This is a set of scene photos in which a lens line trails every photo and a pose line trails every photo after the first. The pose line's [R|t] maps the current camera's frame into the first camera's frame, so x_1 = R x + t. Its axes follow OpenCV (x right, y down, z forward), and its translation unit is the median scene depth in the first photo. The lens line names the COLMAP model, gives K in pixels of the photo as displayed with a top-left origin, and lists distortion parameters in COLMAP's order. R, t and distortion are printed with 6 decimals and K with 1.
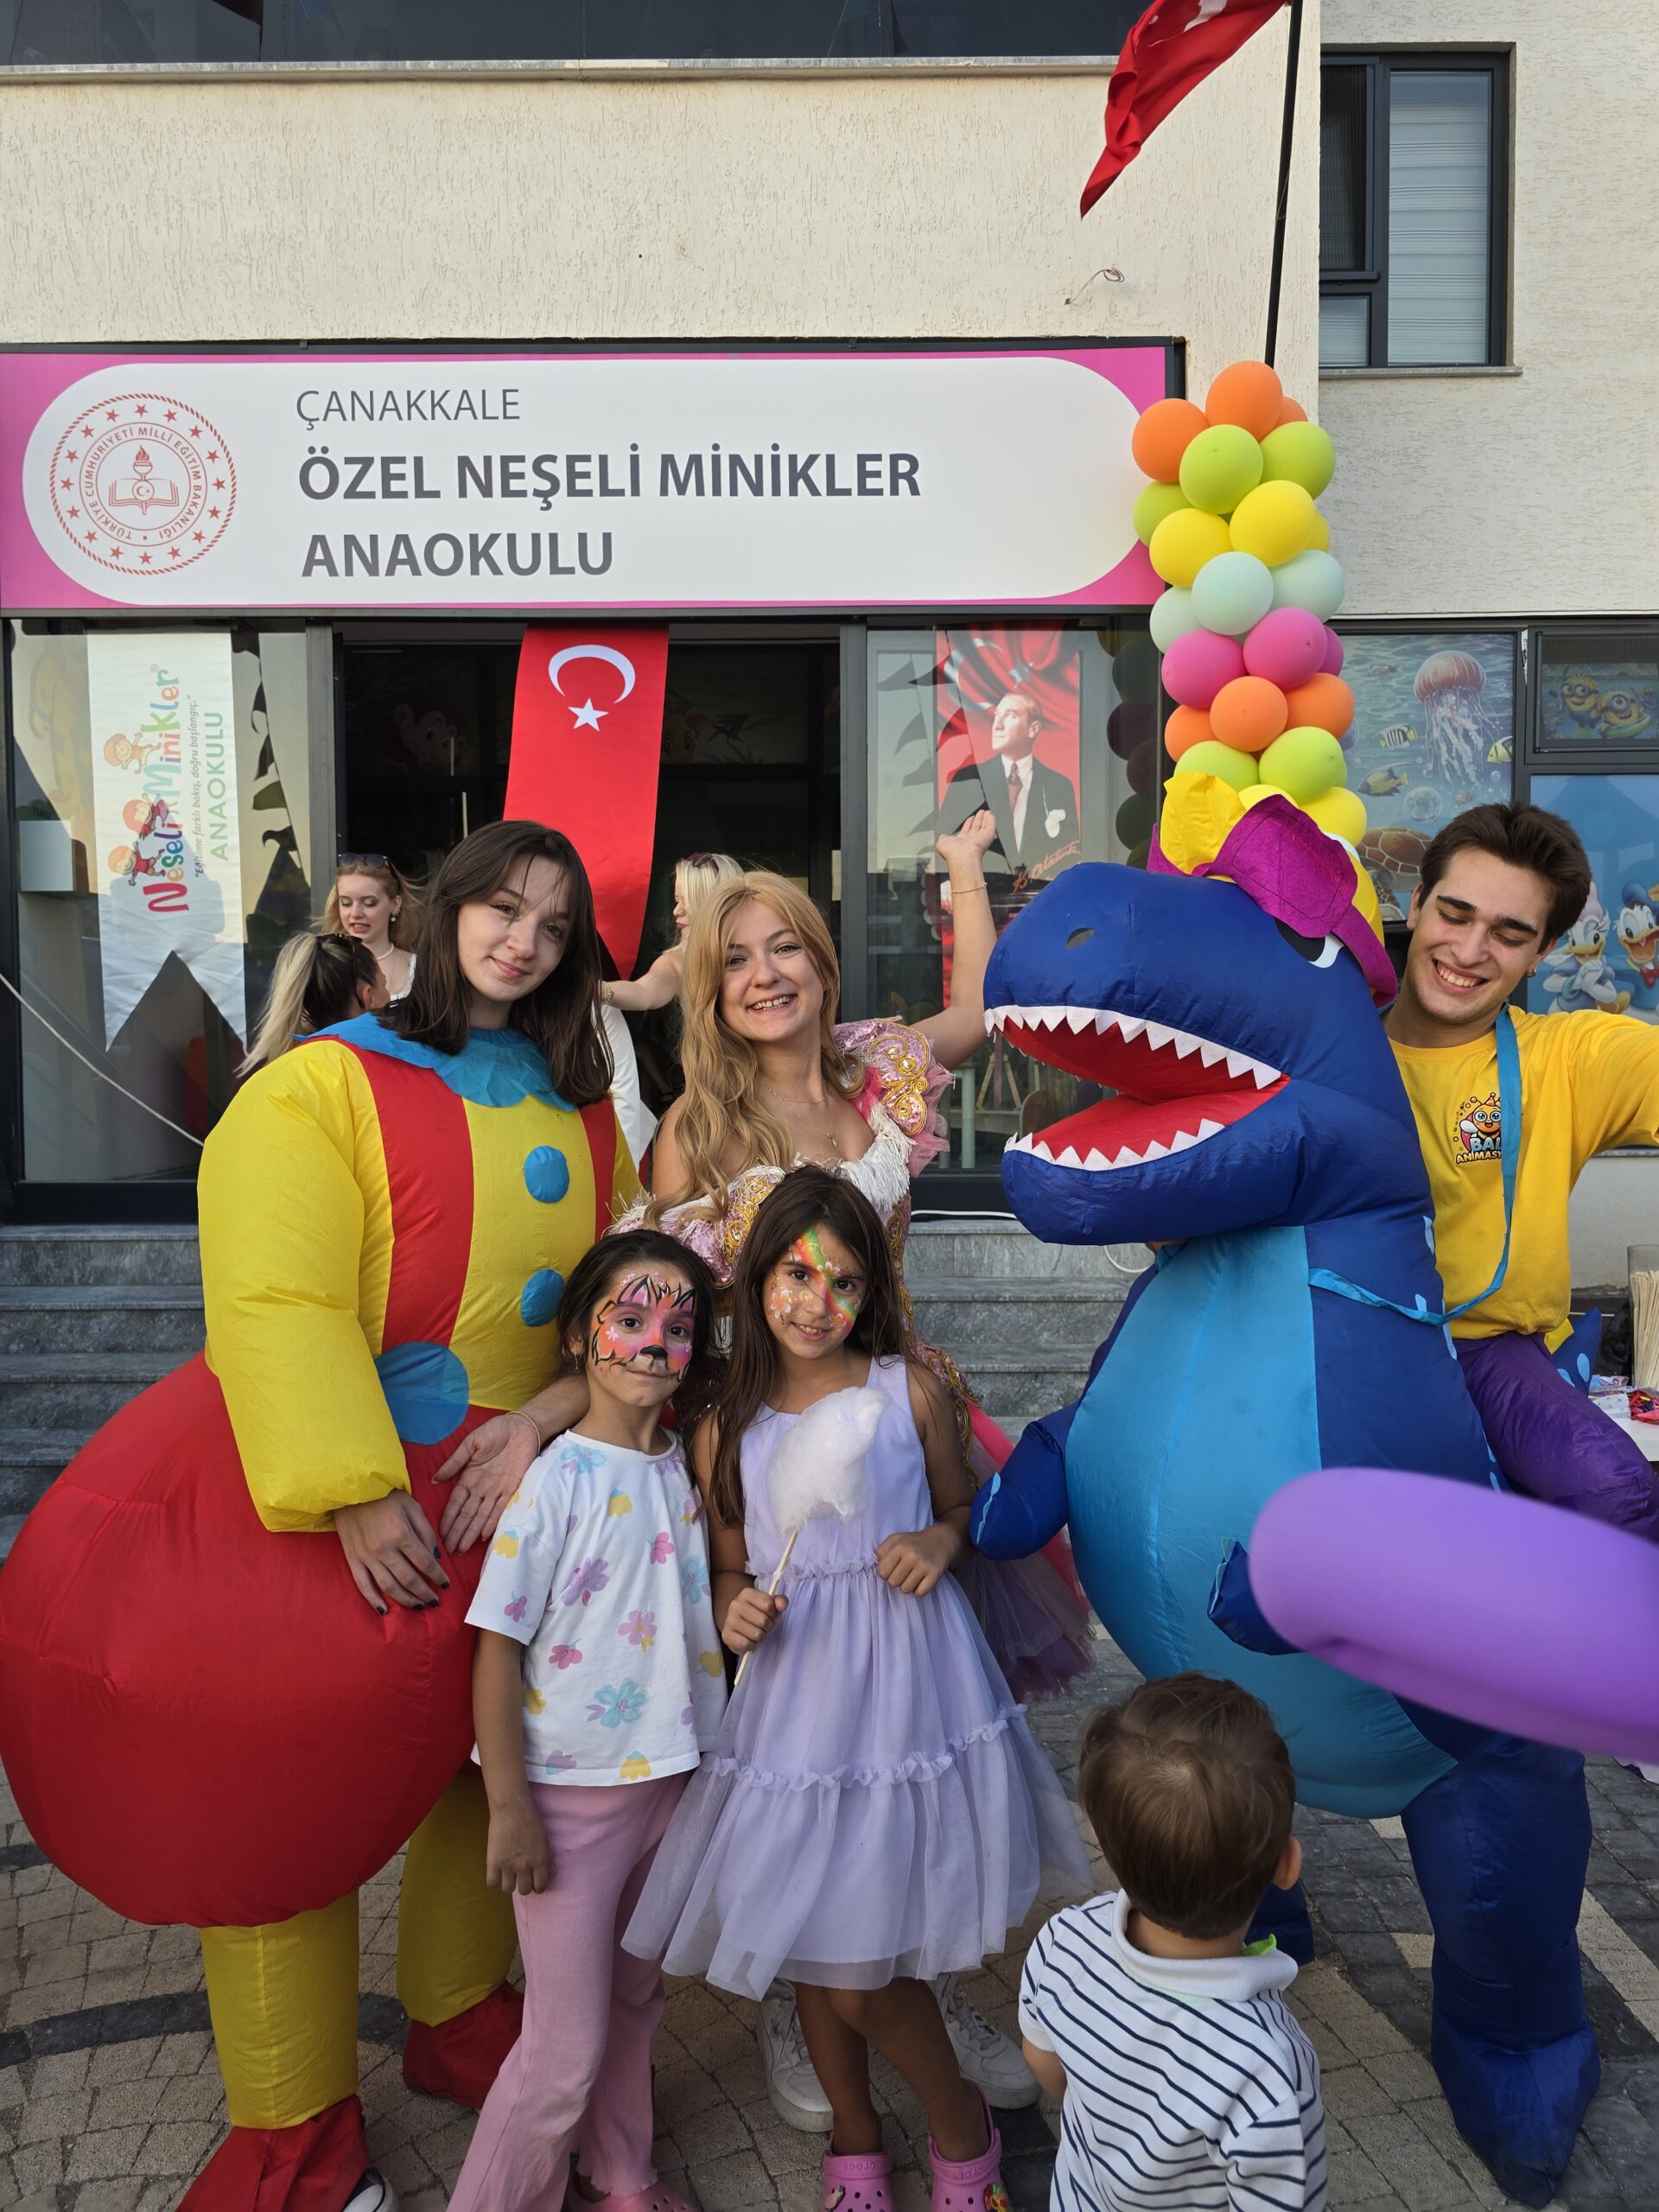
lens RADIAL K [[1466.0, 0, 820.4], [0, 1466.0, 1095.0], [0, 0, 1]] dist [0.055665, -0.045068]
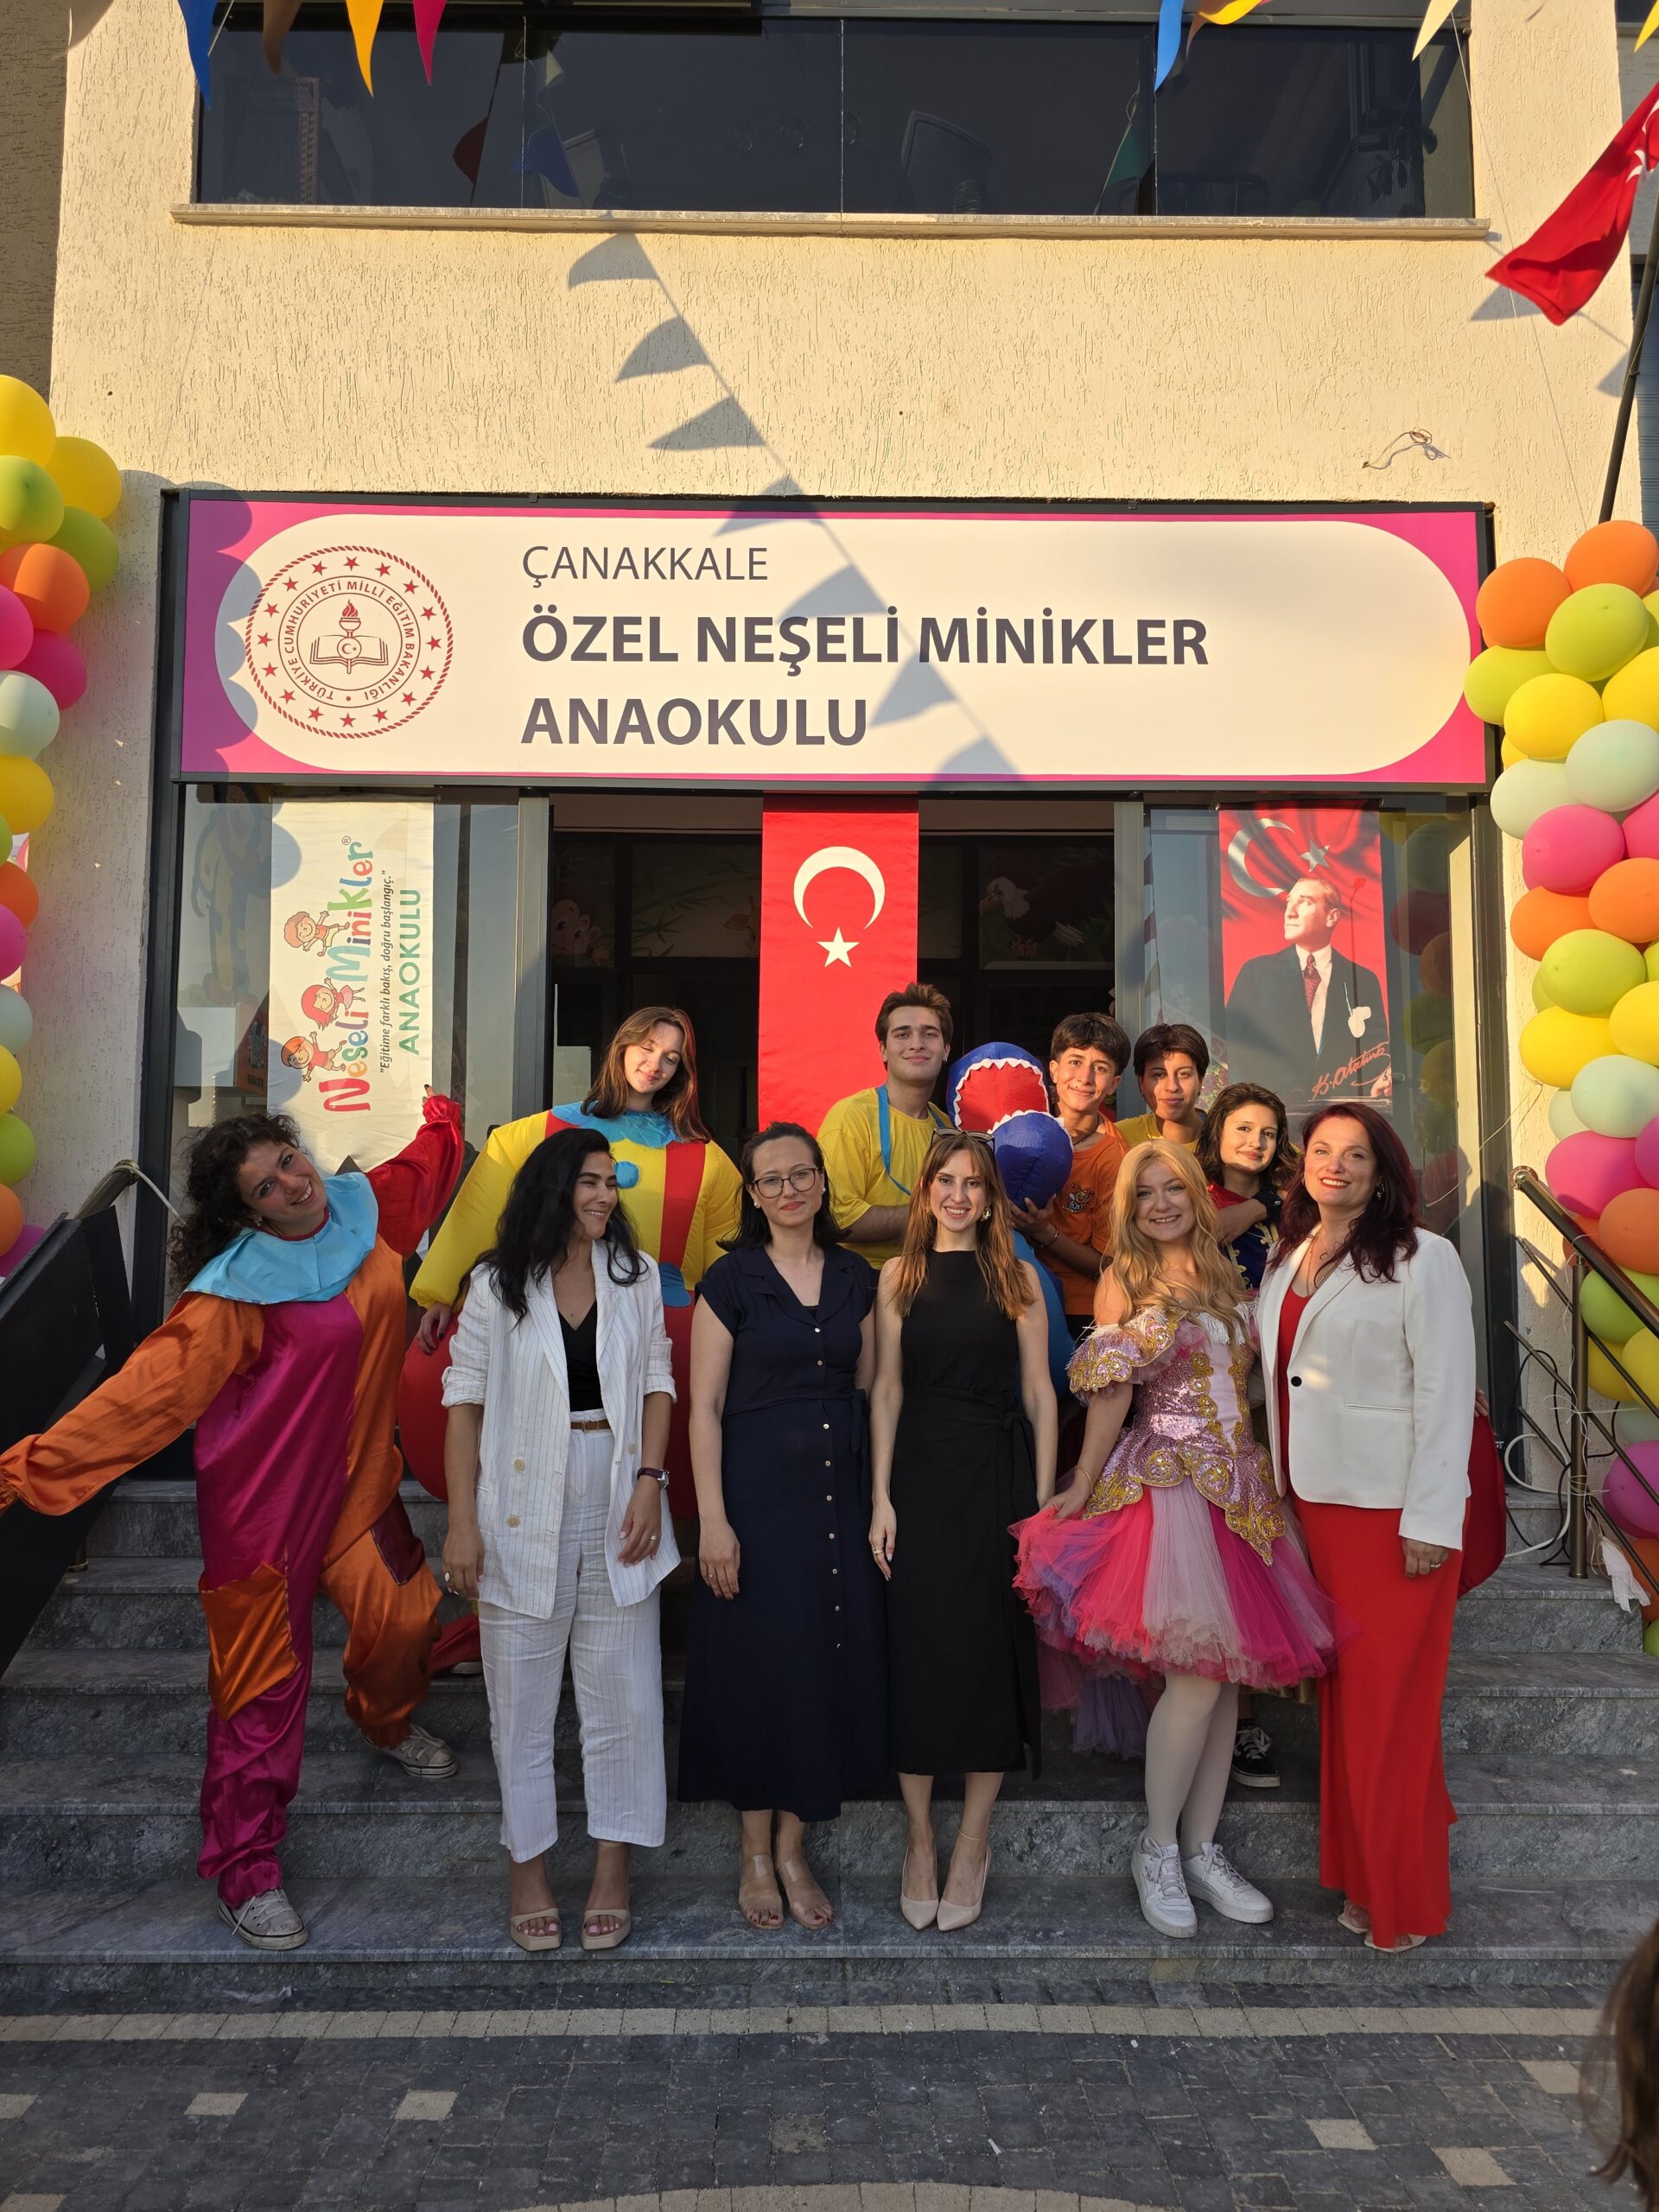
lens RADIAL K [[1455.0, 0, 823.6], [0, 1455.0, 1118.0], [0, 0, 1]] dist [0.075330, -0.066880]
pose [[0.999853, 0.011734, 0.012480, -0.175387], [-0.010148, 0.992689, -0.120275, -0.019578], [-0.013800, 0.120131, 0.992662, 0.144067]]
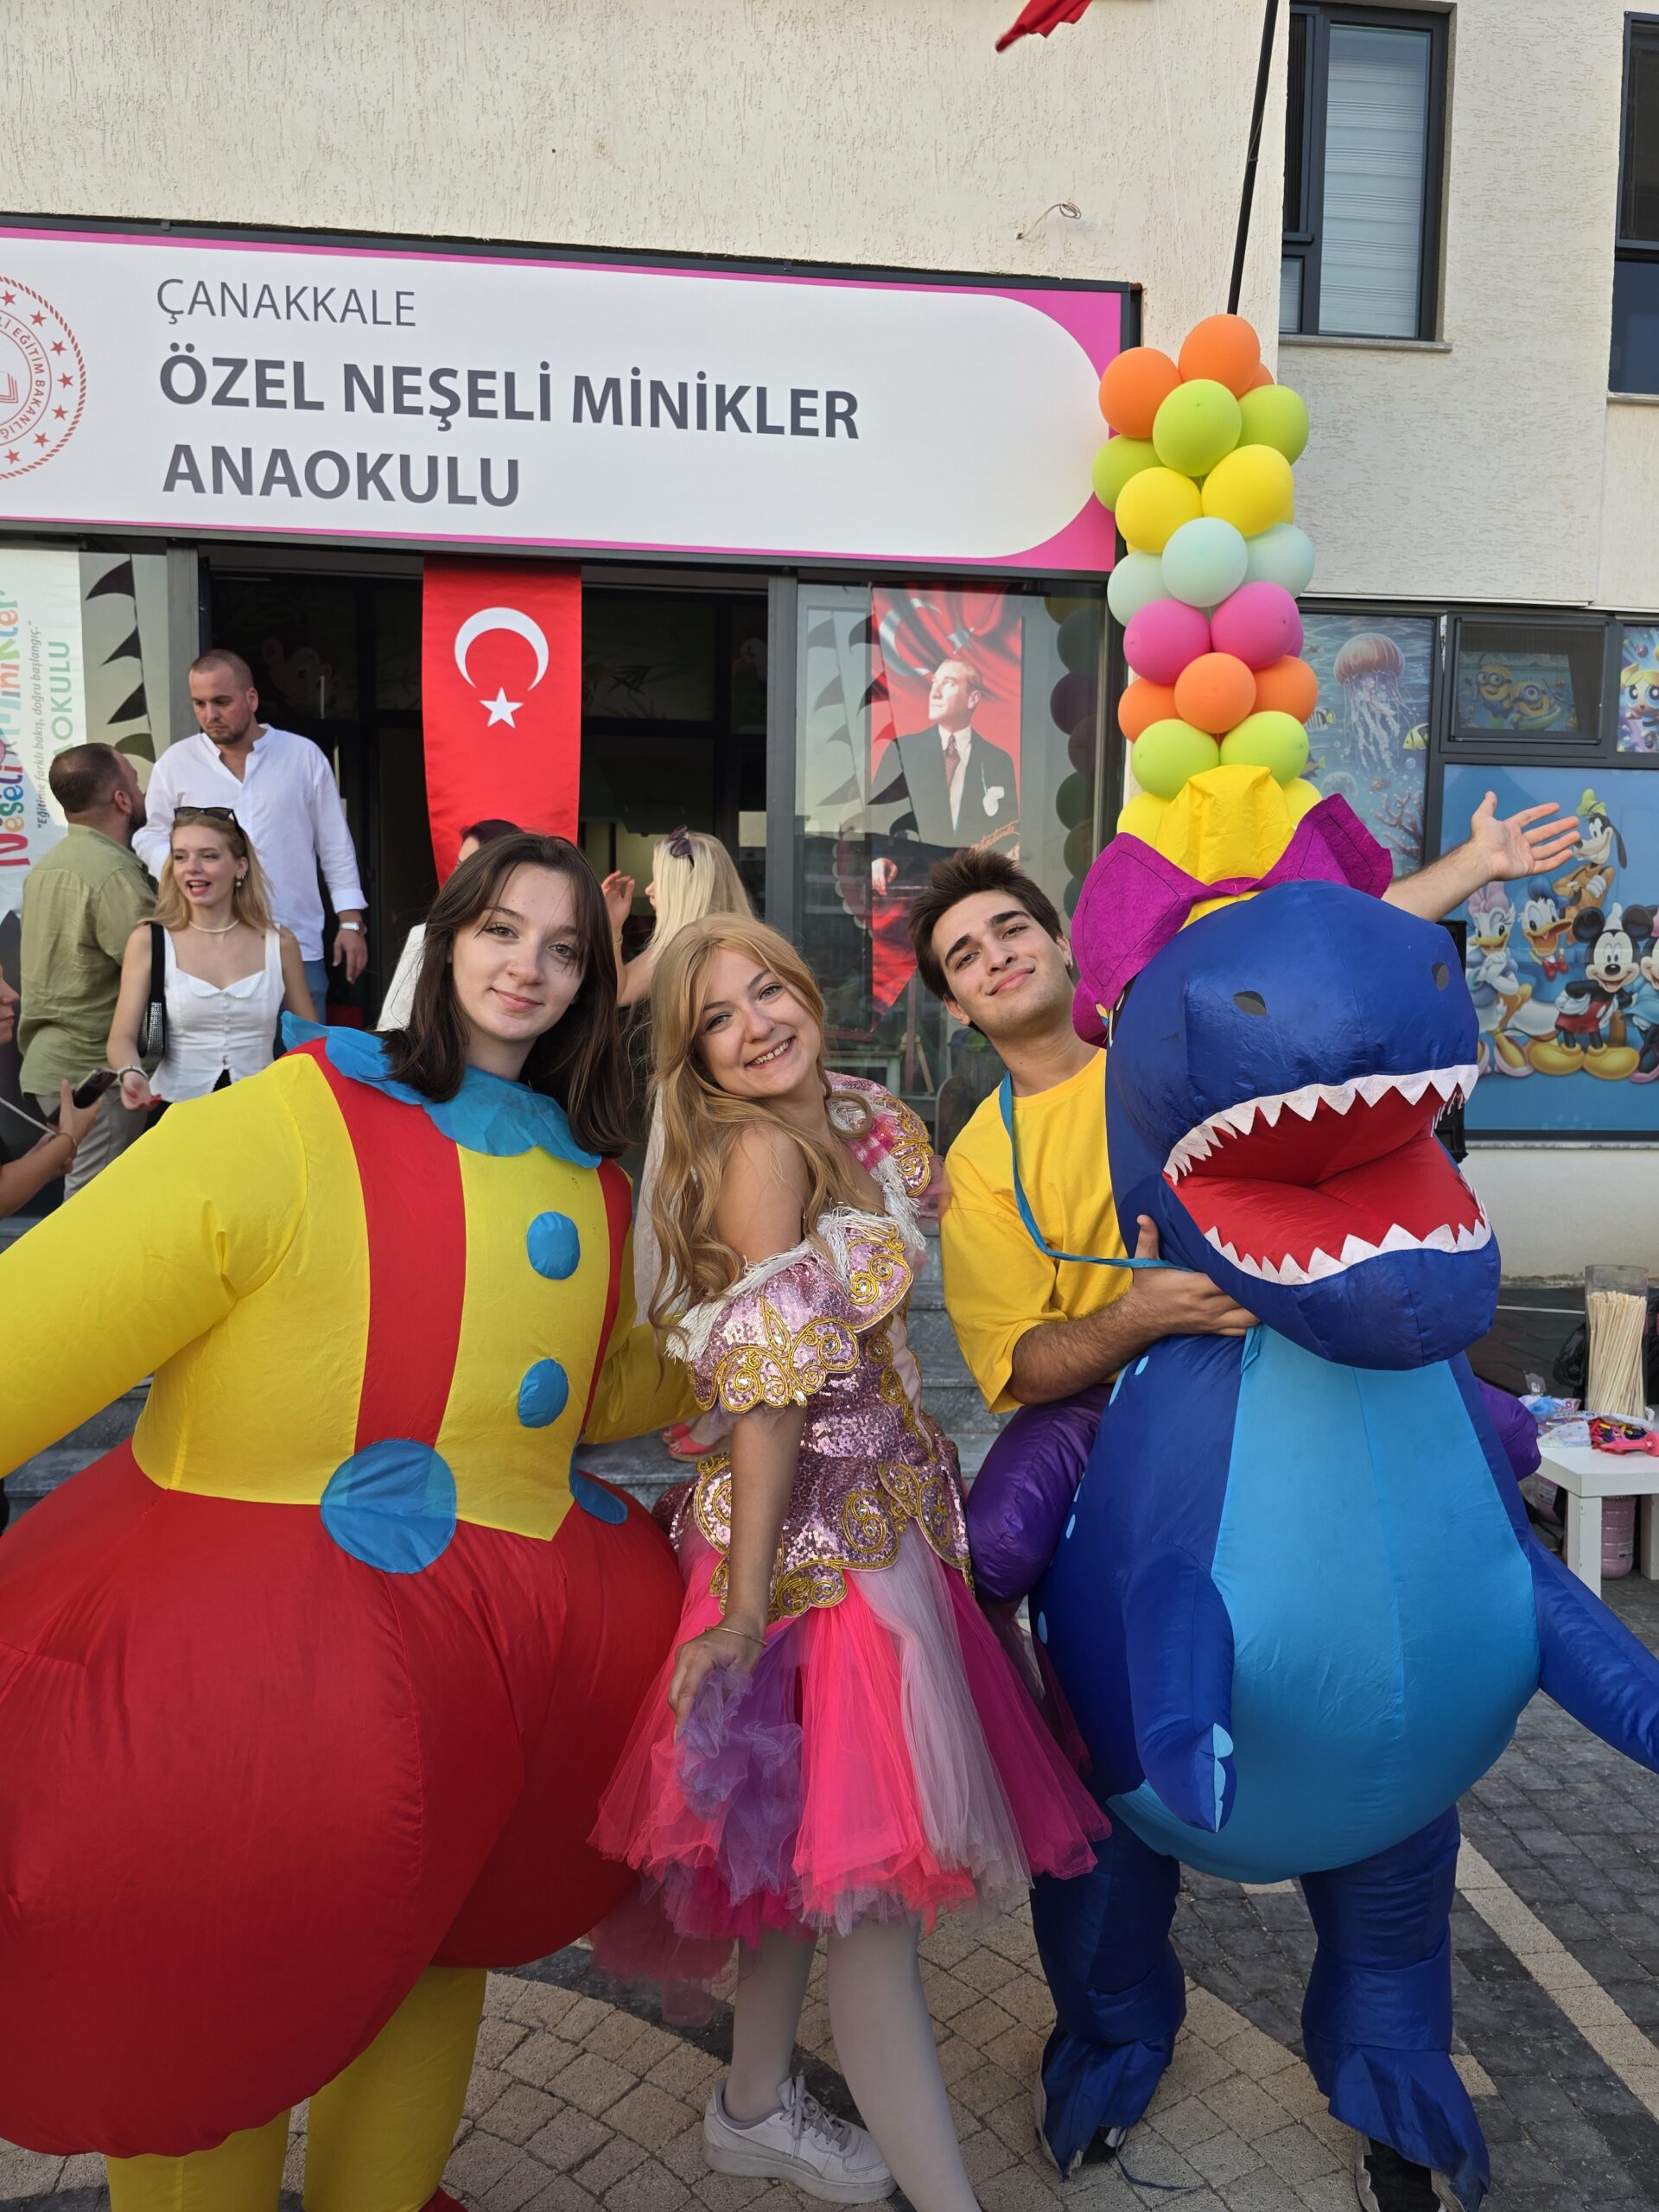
lens RADIAL K [[1481.9, 0, 840.6], [0, 1481.9, 1119.1], [0, 0, 1]] dist [0.044058, -0.036835]
pose [[0.995487, 0.014172, 0.093834, -0.025043], [-0.018005, 0.999033, 0.040123, -0.017957], [-0.093175, -0.041631, 0.994779, 0.054797]]
